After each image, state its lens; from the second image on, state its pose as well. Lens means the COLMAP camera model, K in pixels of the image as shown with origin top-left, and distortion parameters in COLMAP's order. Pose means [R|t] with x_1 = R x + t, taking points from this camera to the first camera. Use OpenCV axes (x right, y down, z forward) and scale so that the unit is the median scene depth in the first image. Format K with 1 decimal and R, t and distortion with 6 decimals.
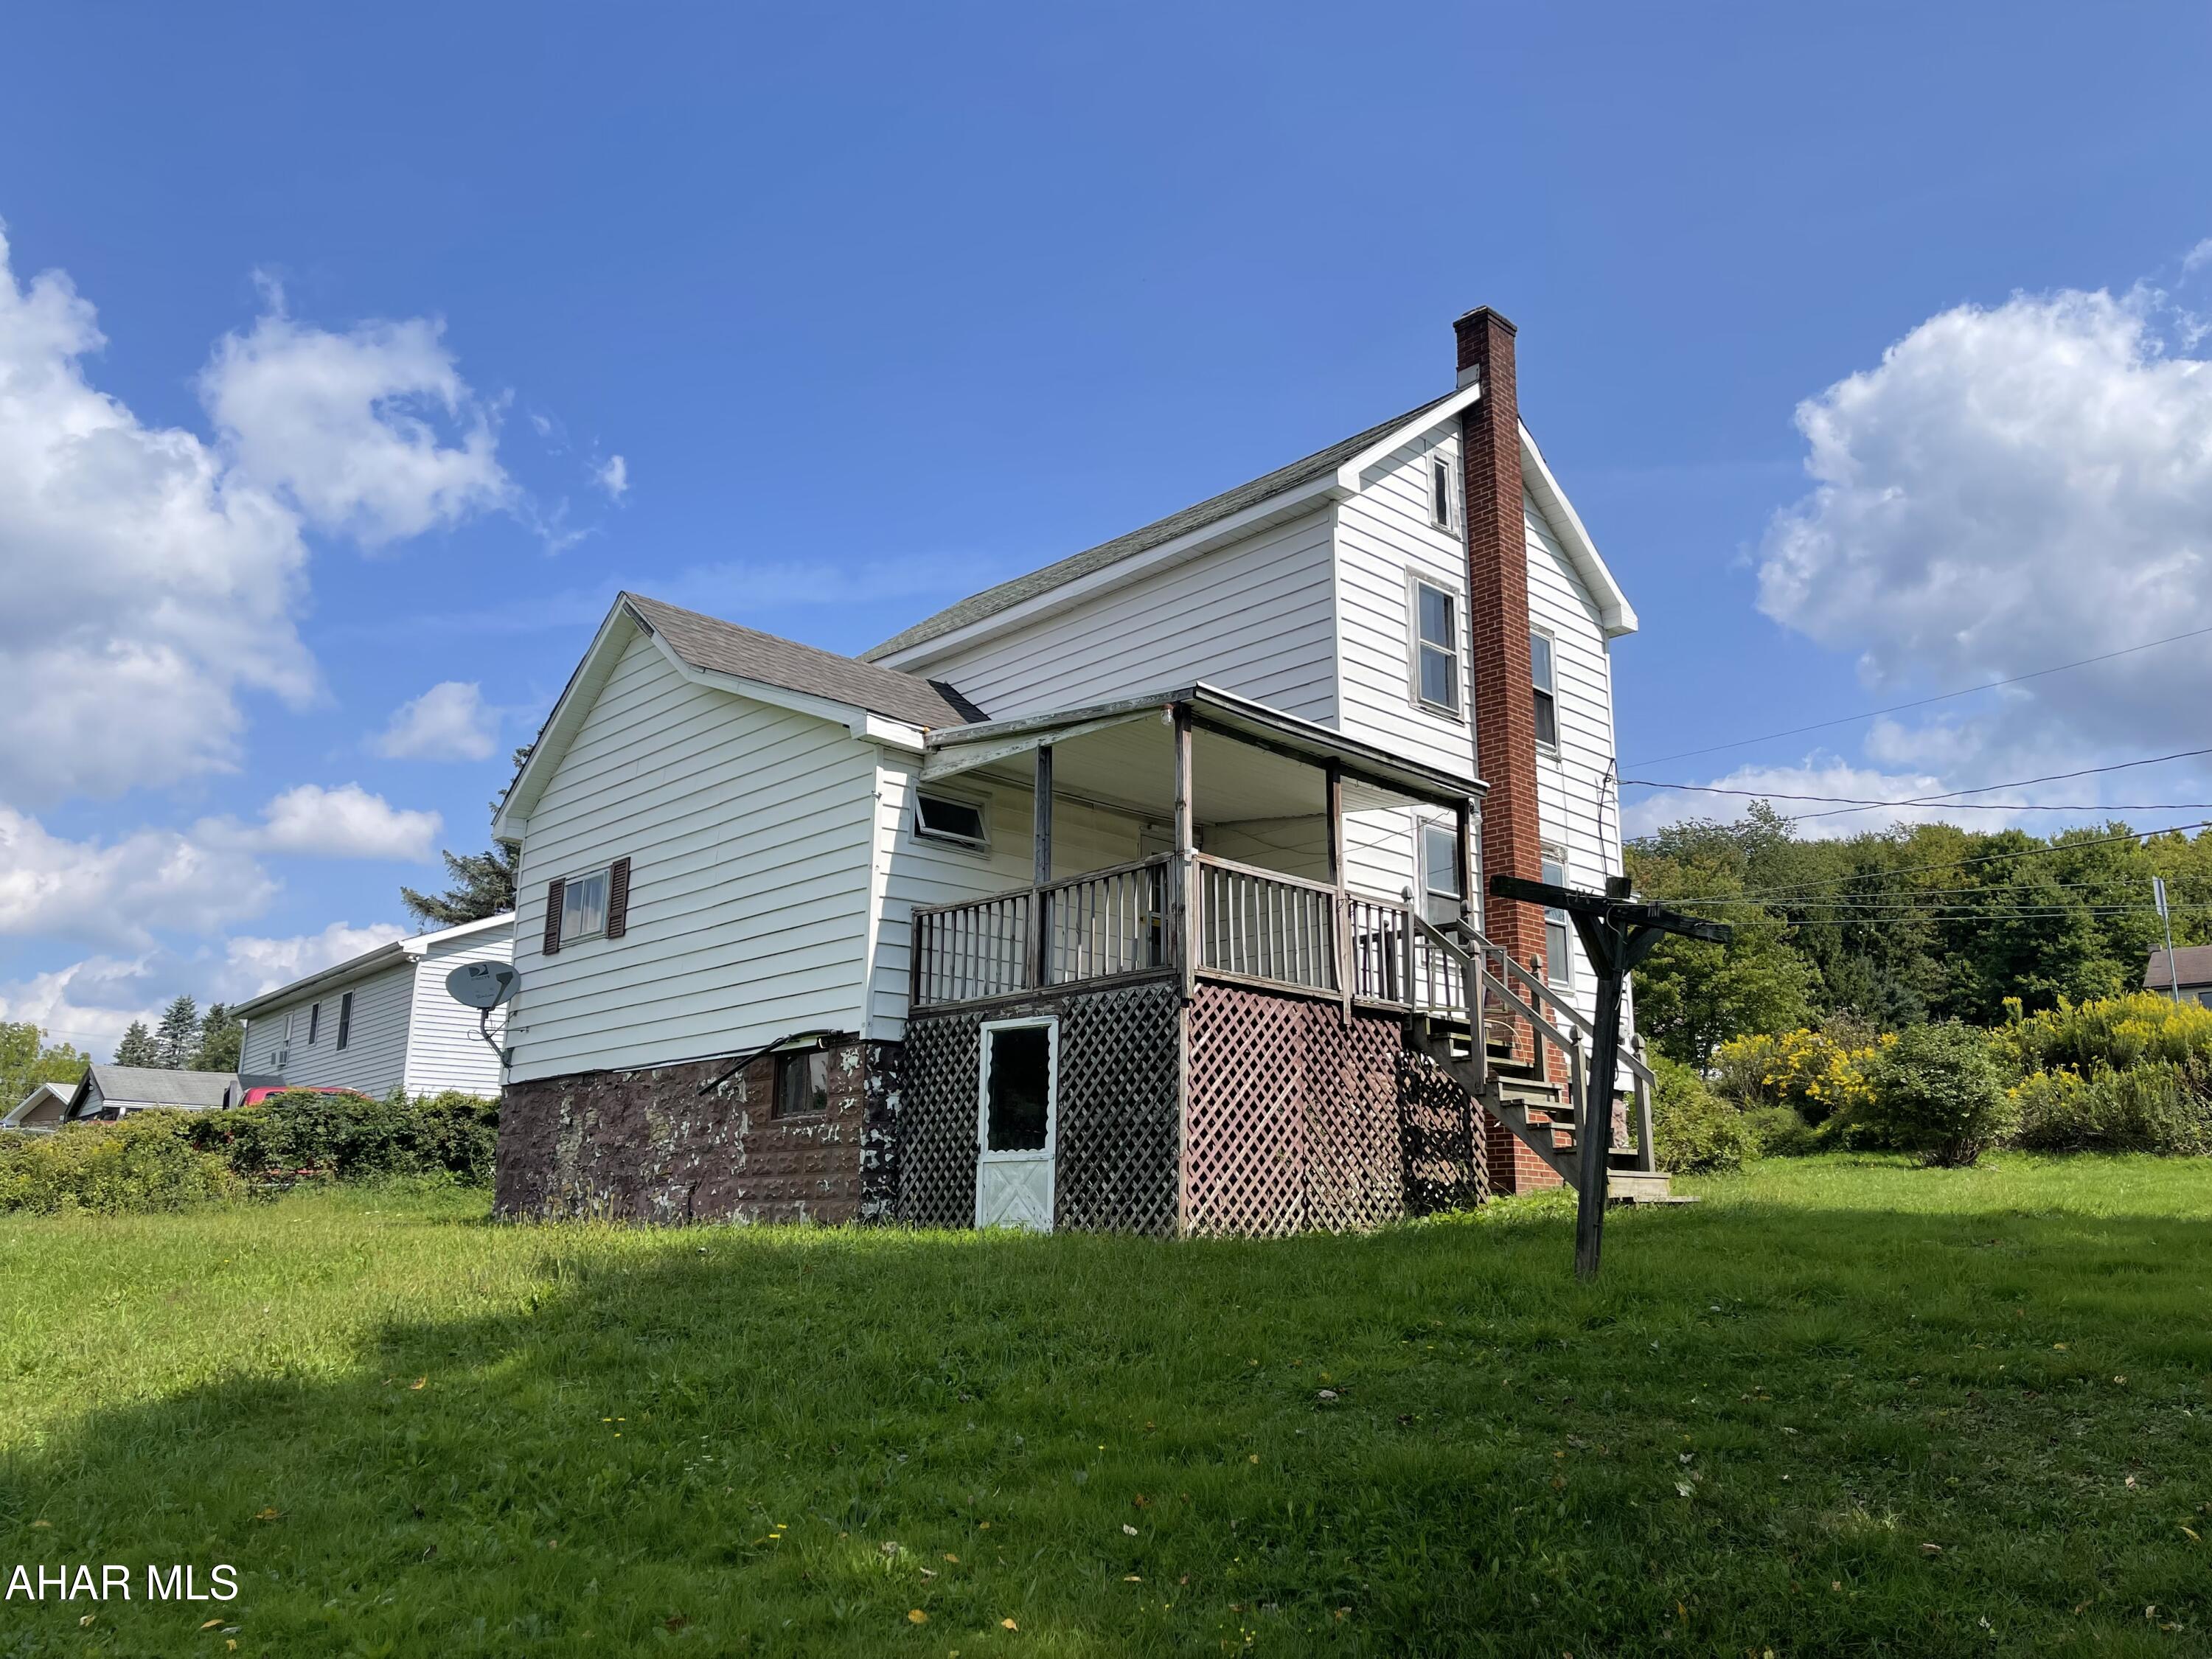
lens RADIAL K [[1638.5, 0, 1106.0], [0, 1638.5, 829.5], [0, 0, 1]] dist [0.034485, -0.005673]
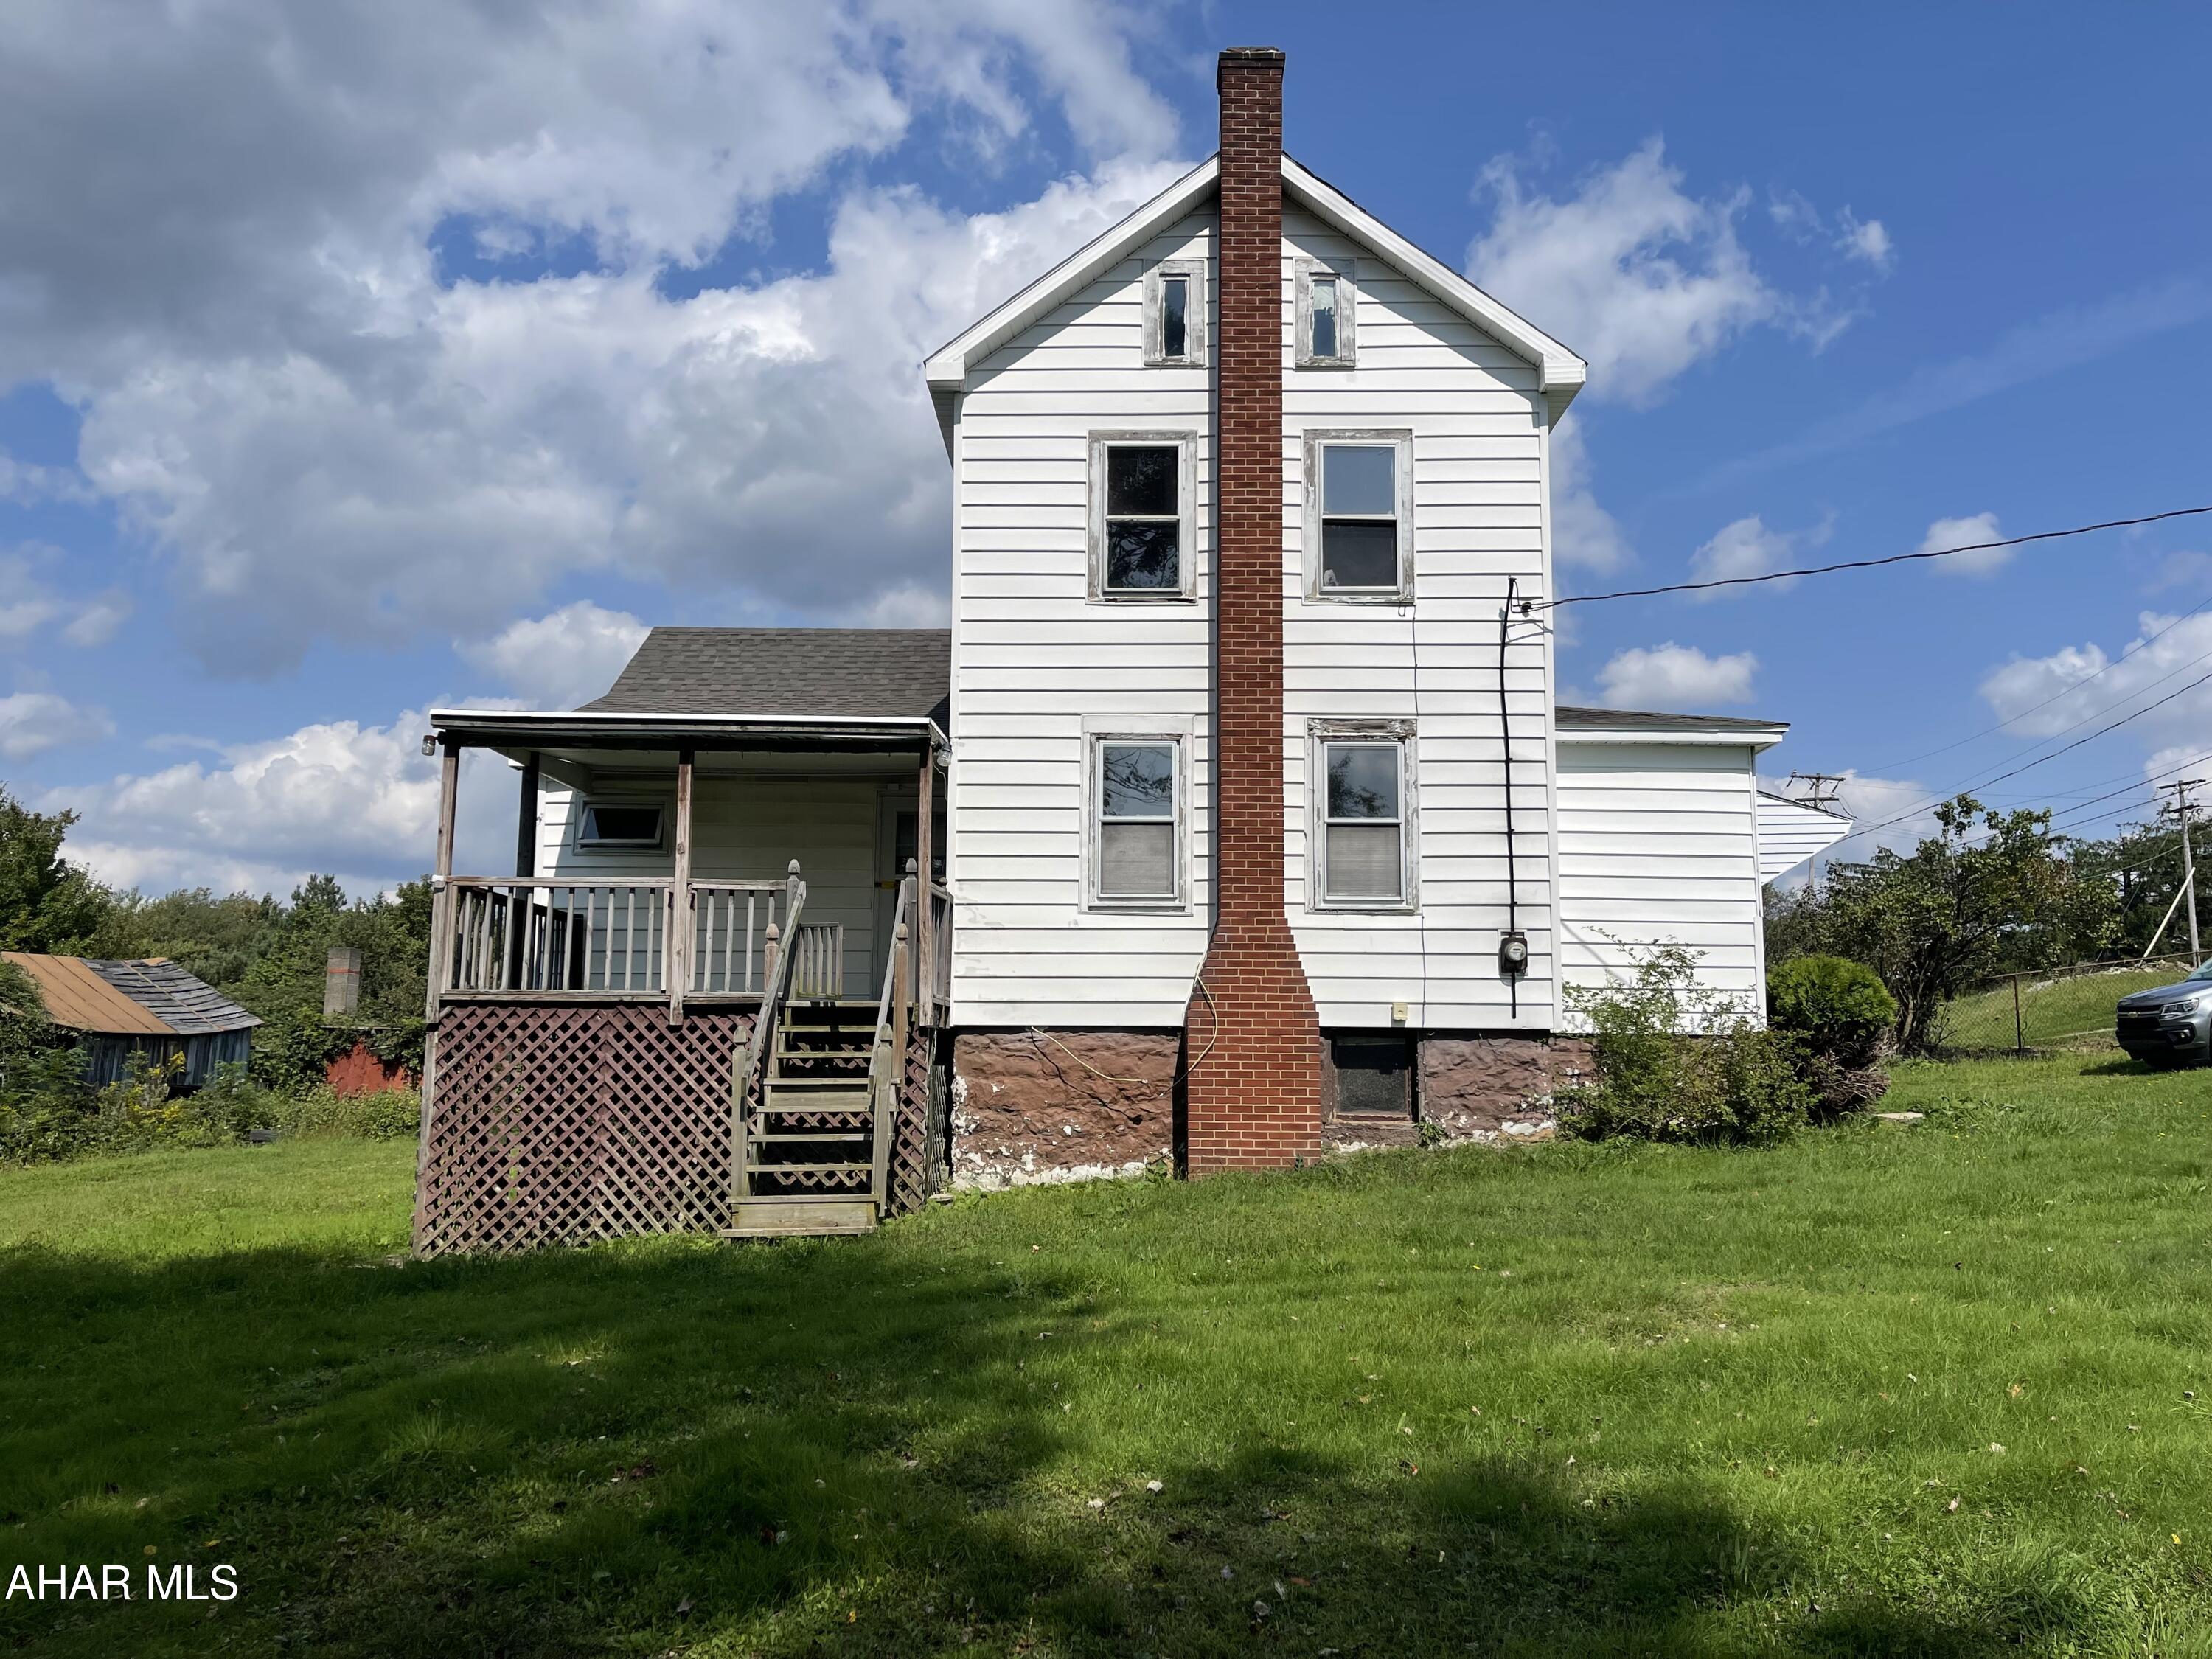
lens RADIAL K [[1702.1, 0, 1143.7], [0, 1702.1, 827.9], [0, 0, 1]] dist [0.056129, -0.000292]
pose [[0.730511, -0.105962, -0.674630, 0.755982], [0.170252, 0.984954, 0.029651, 0.017250], [0.661338, -0.136518, 0.737560, 0.339120]]
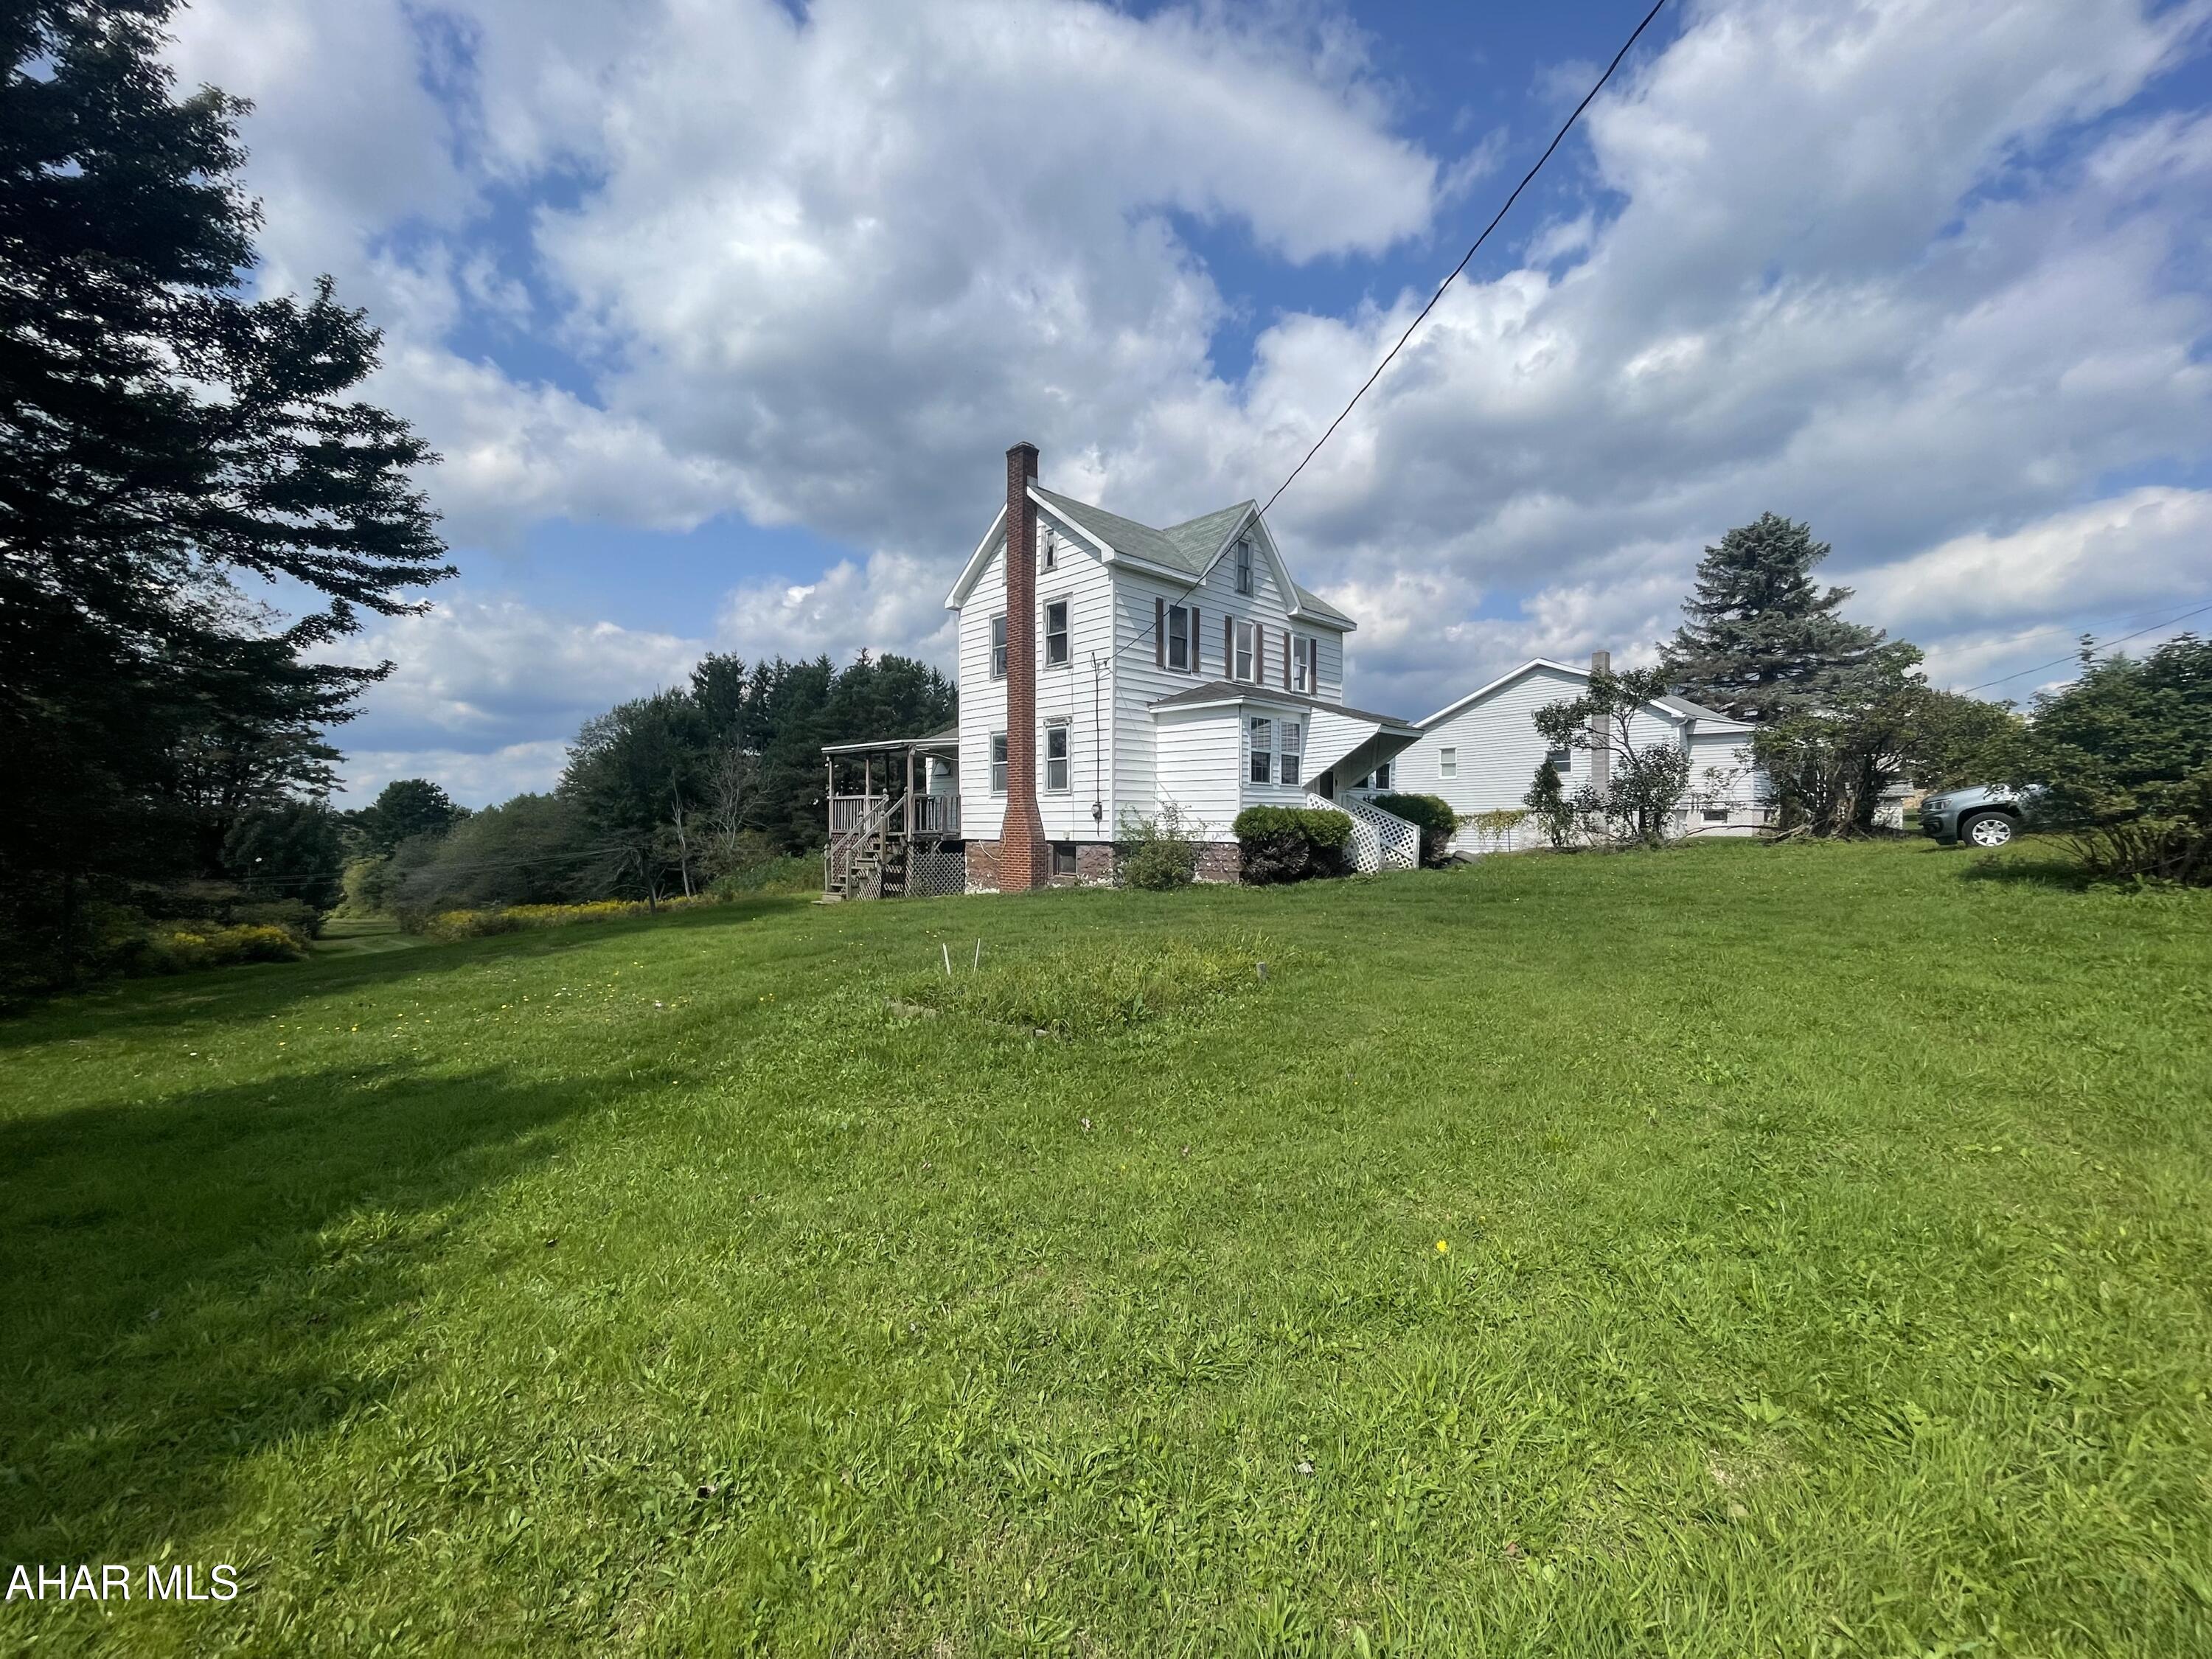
lens RADIAL K [[894.6, 0, 1084.0], [0, 894.6, 844.3], [0, 0, 1]] dist [-0.000213, -0.000031]
pose [[0.023639, 0.010480, -0.999666, 1.369009], [0.246138, 0.969103, 0.015980, 0.148010], [0.968946, -0.246434, 0.020329, 1.004184]]
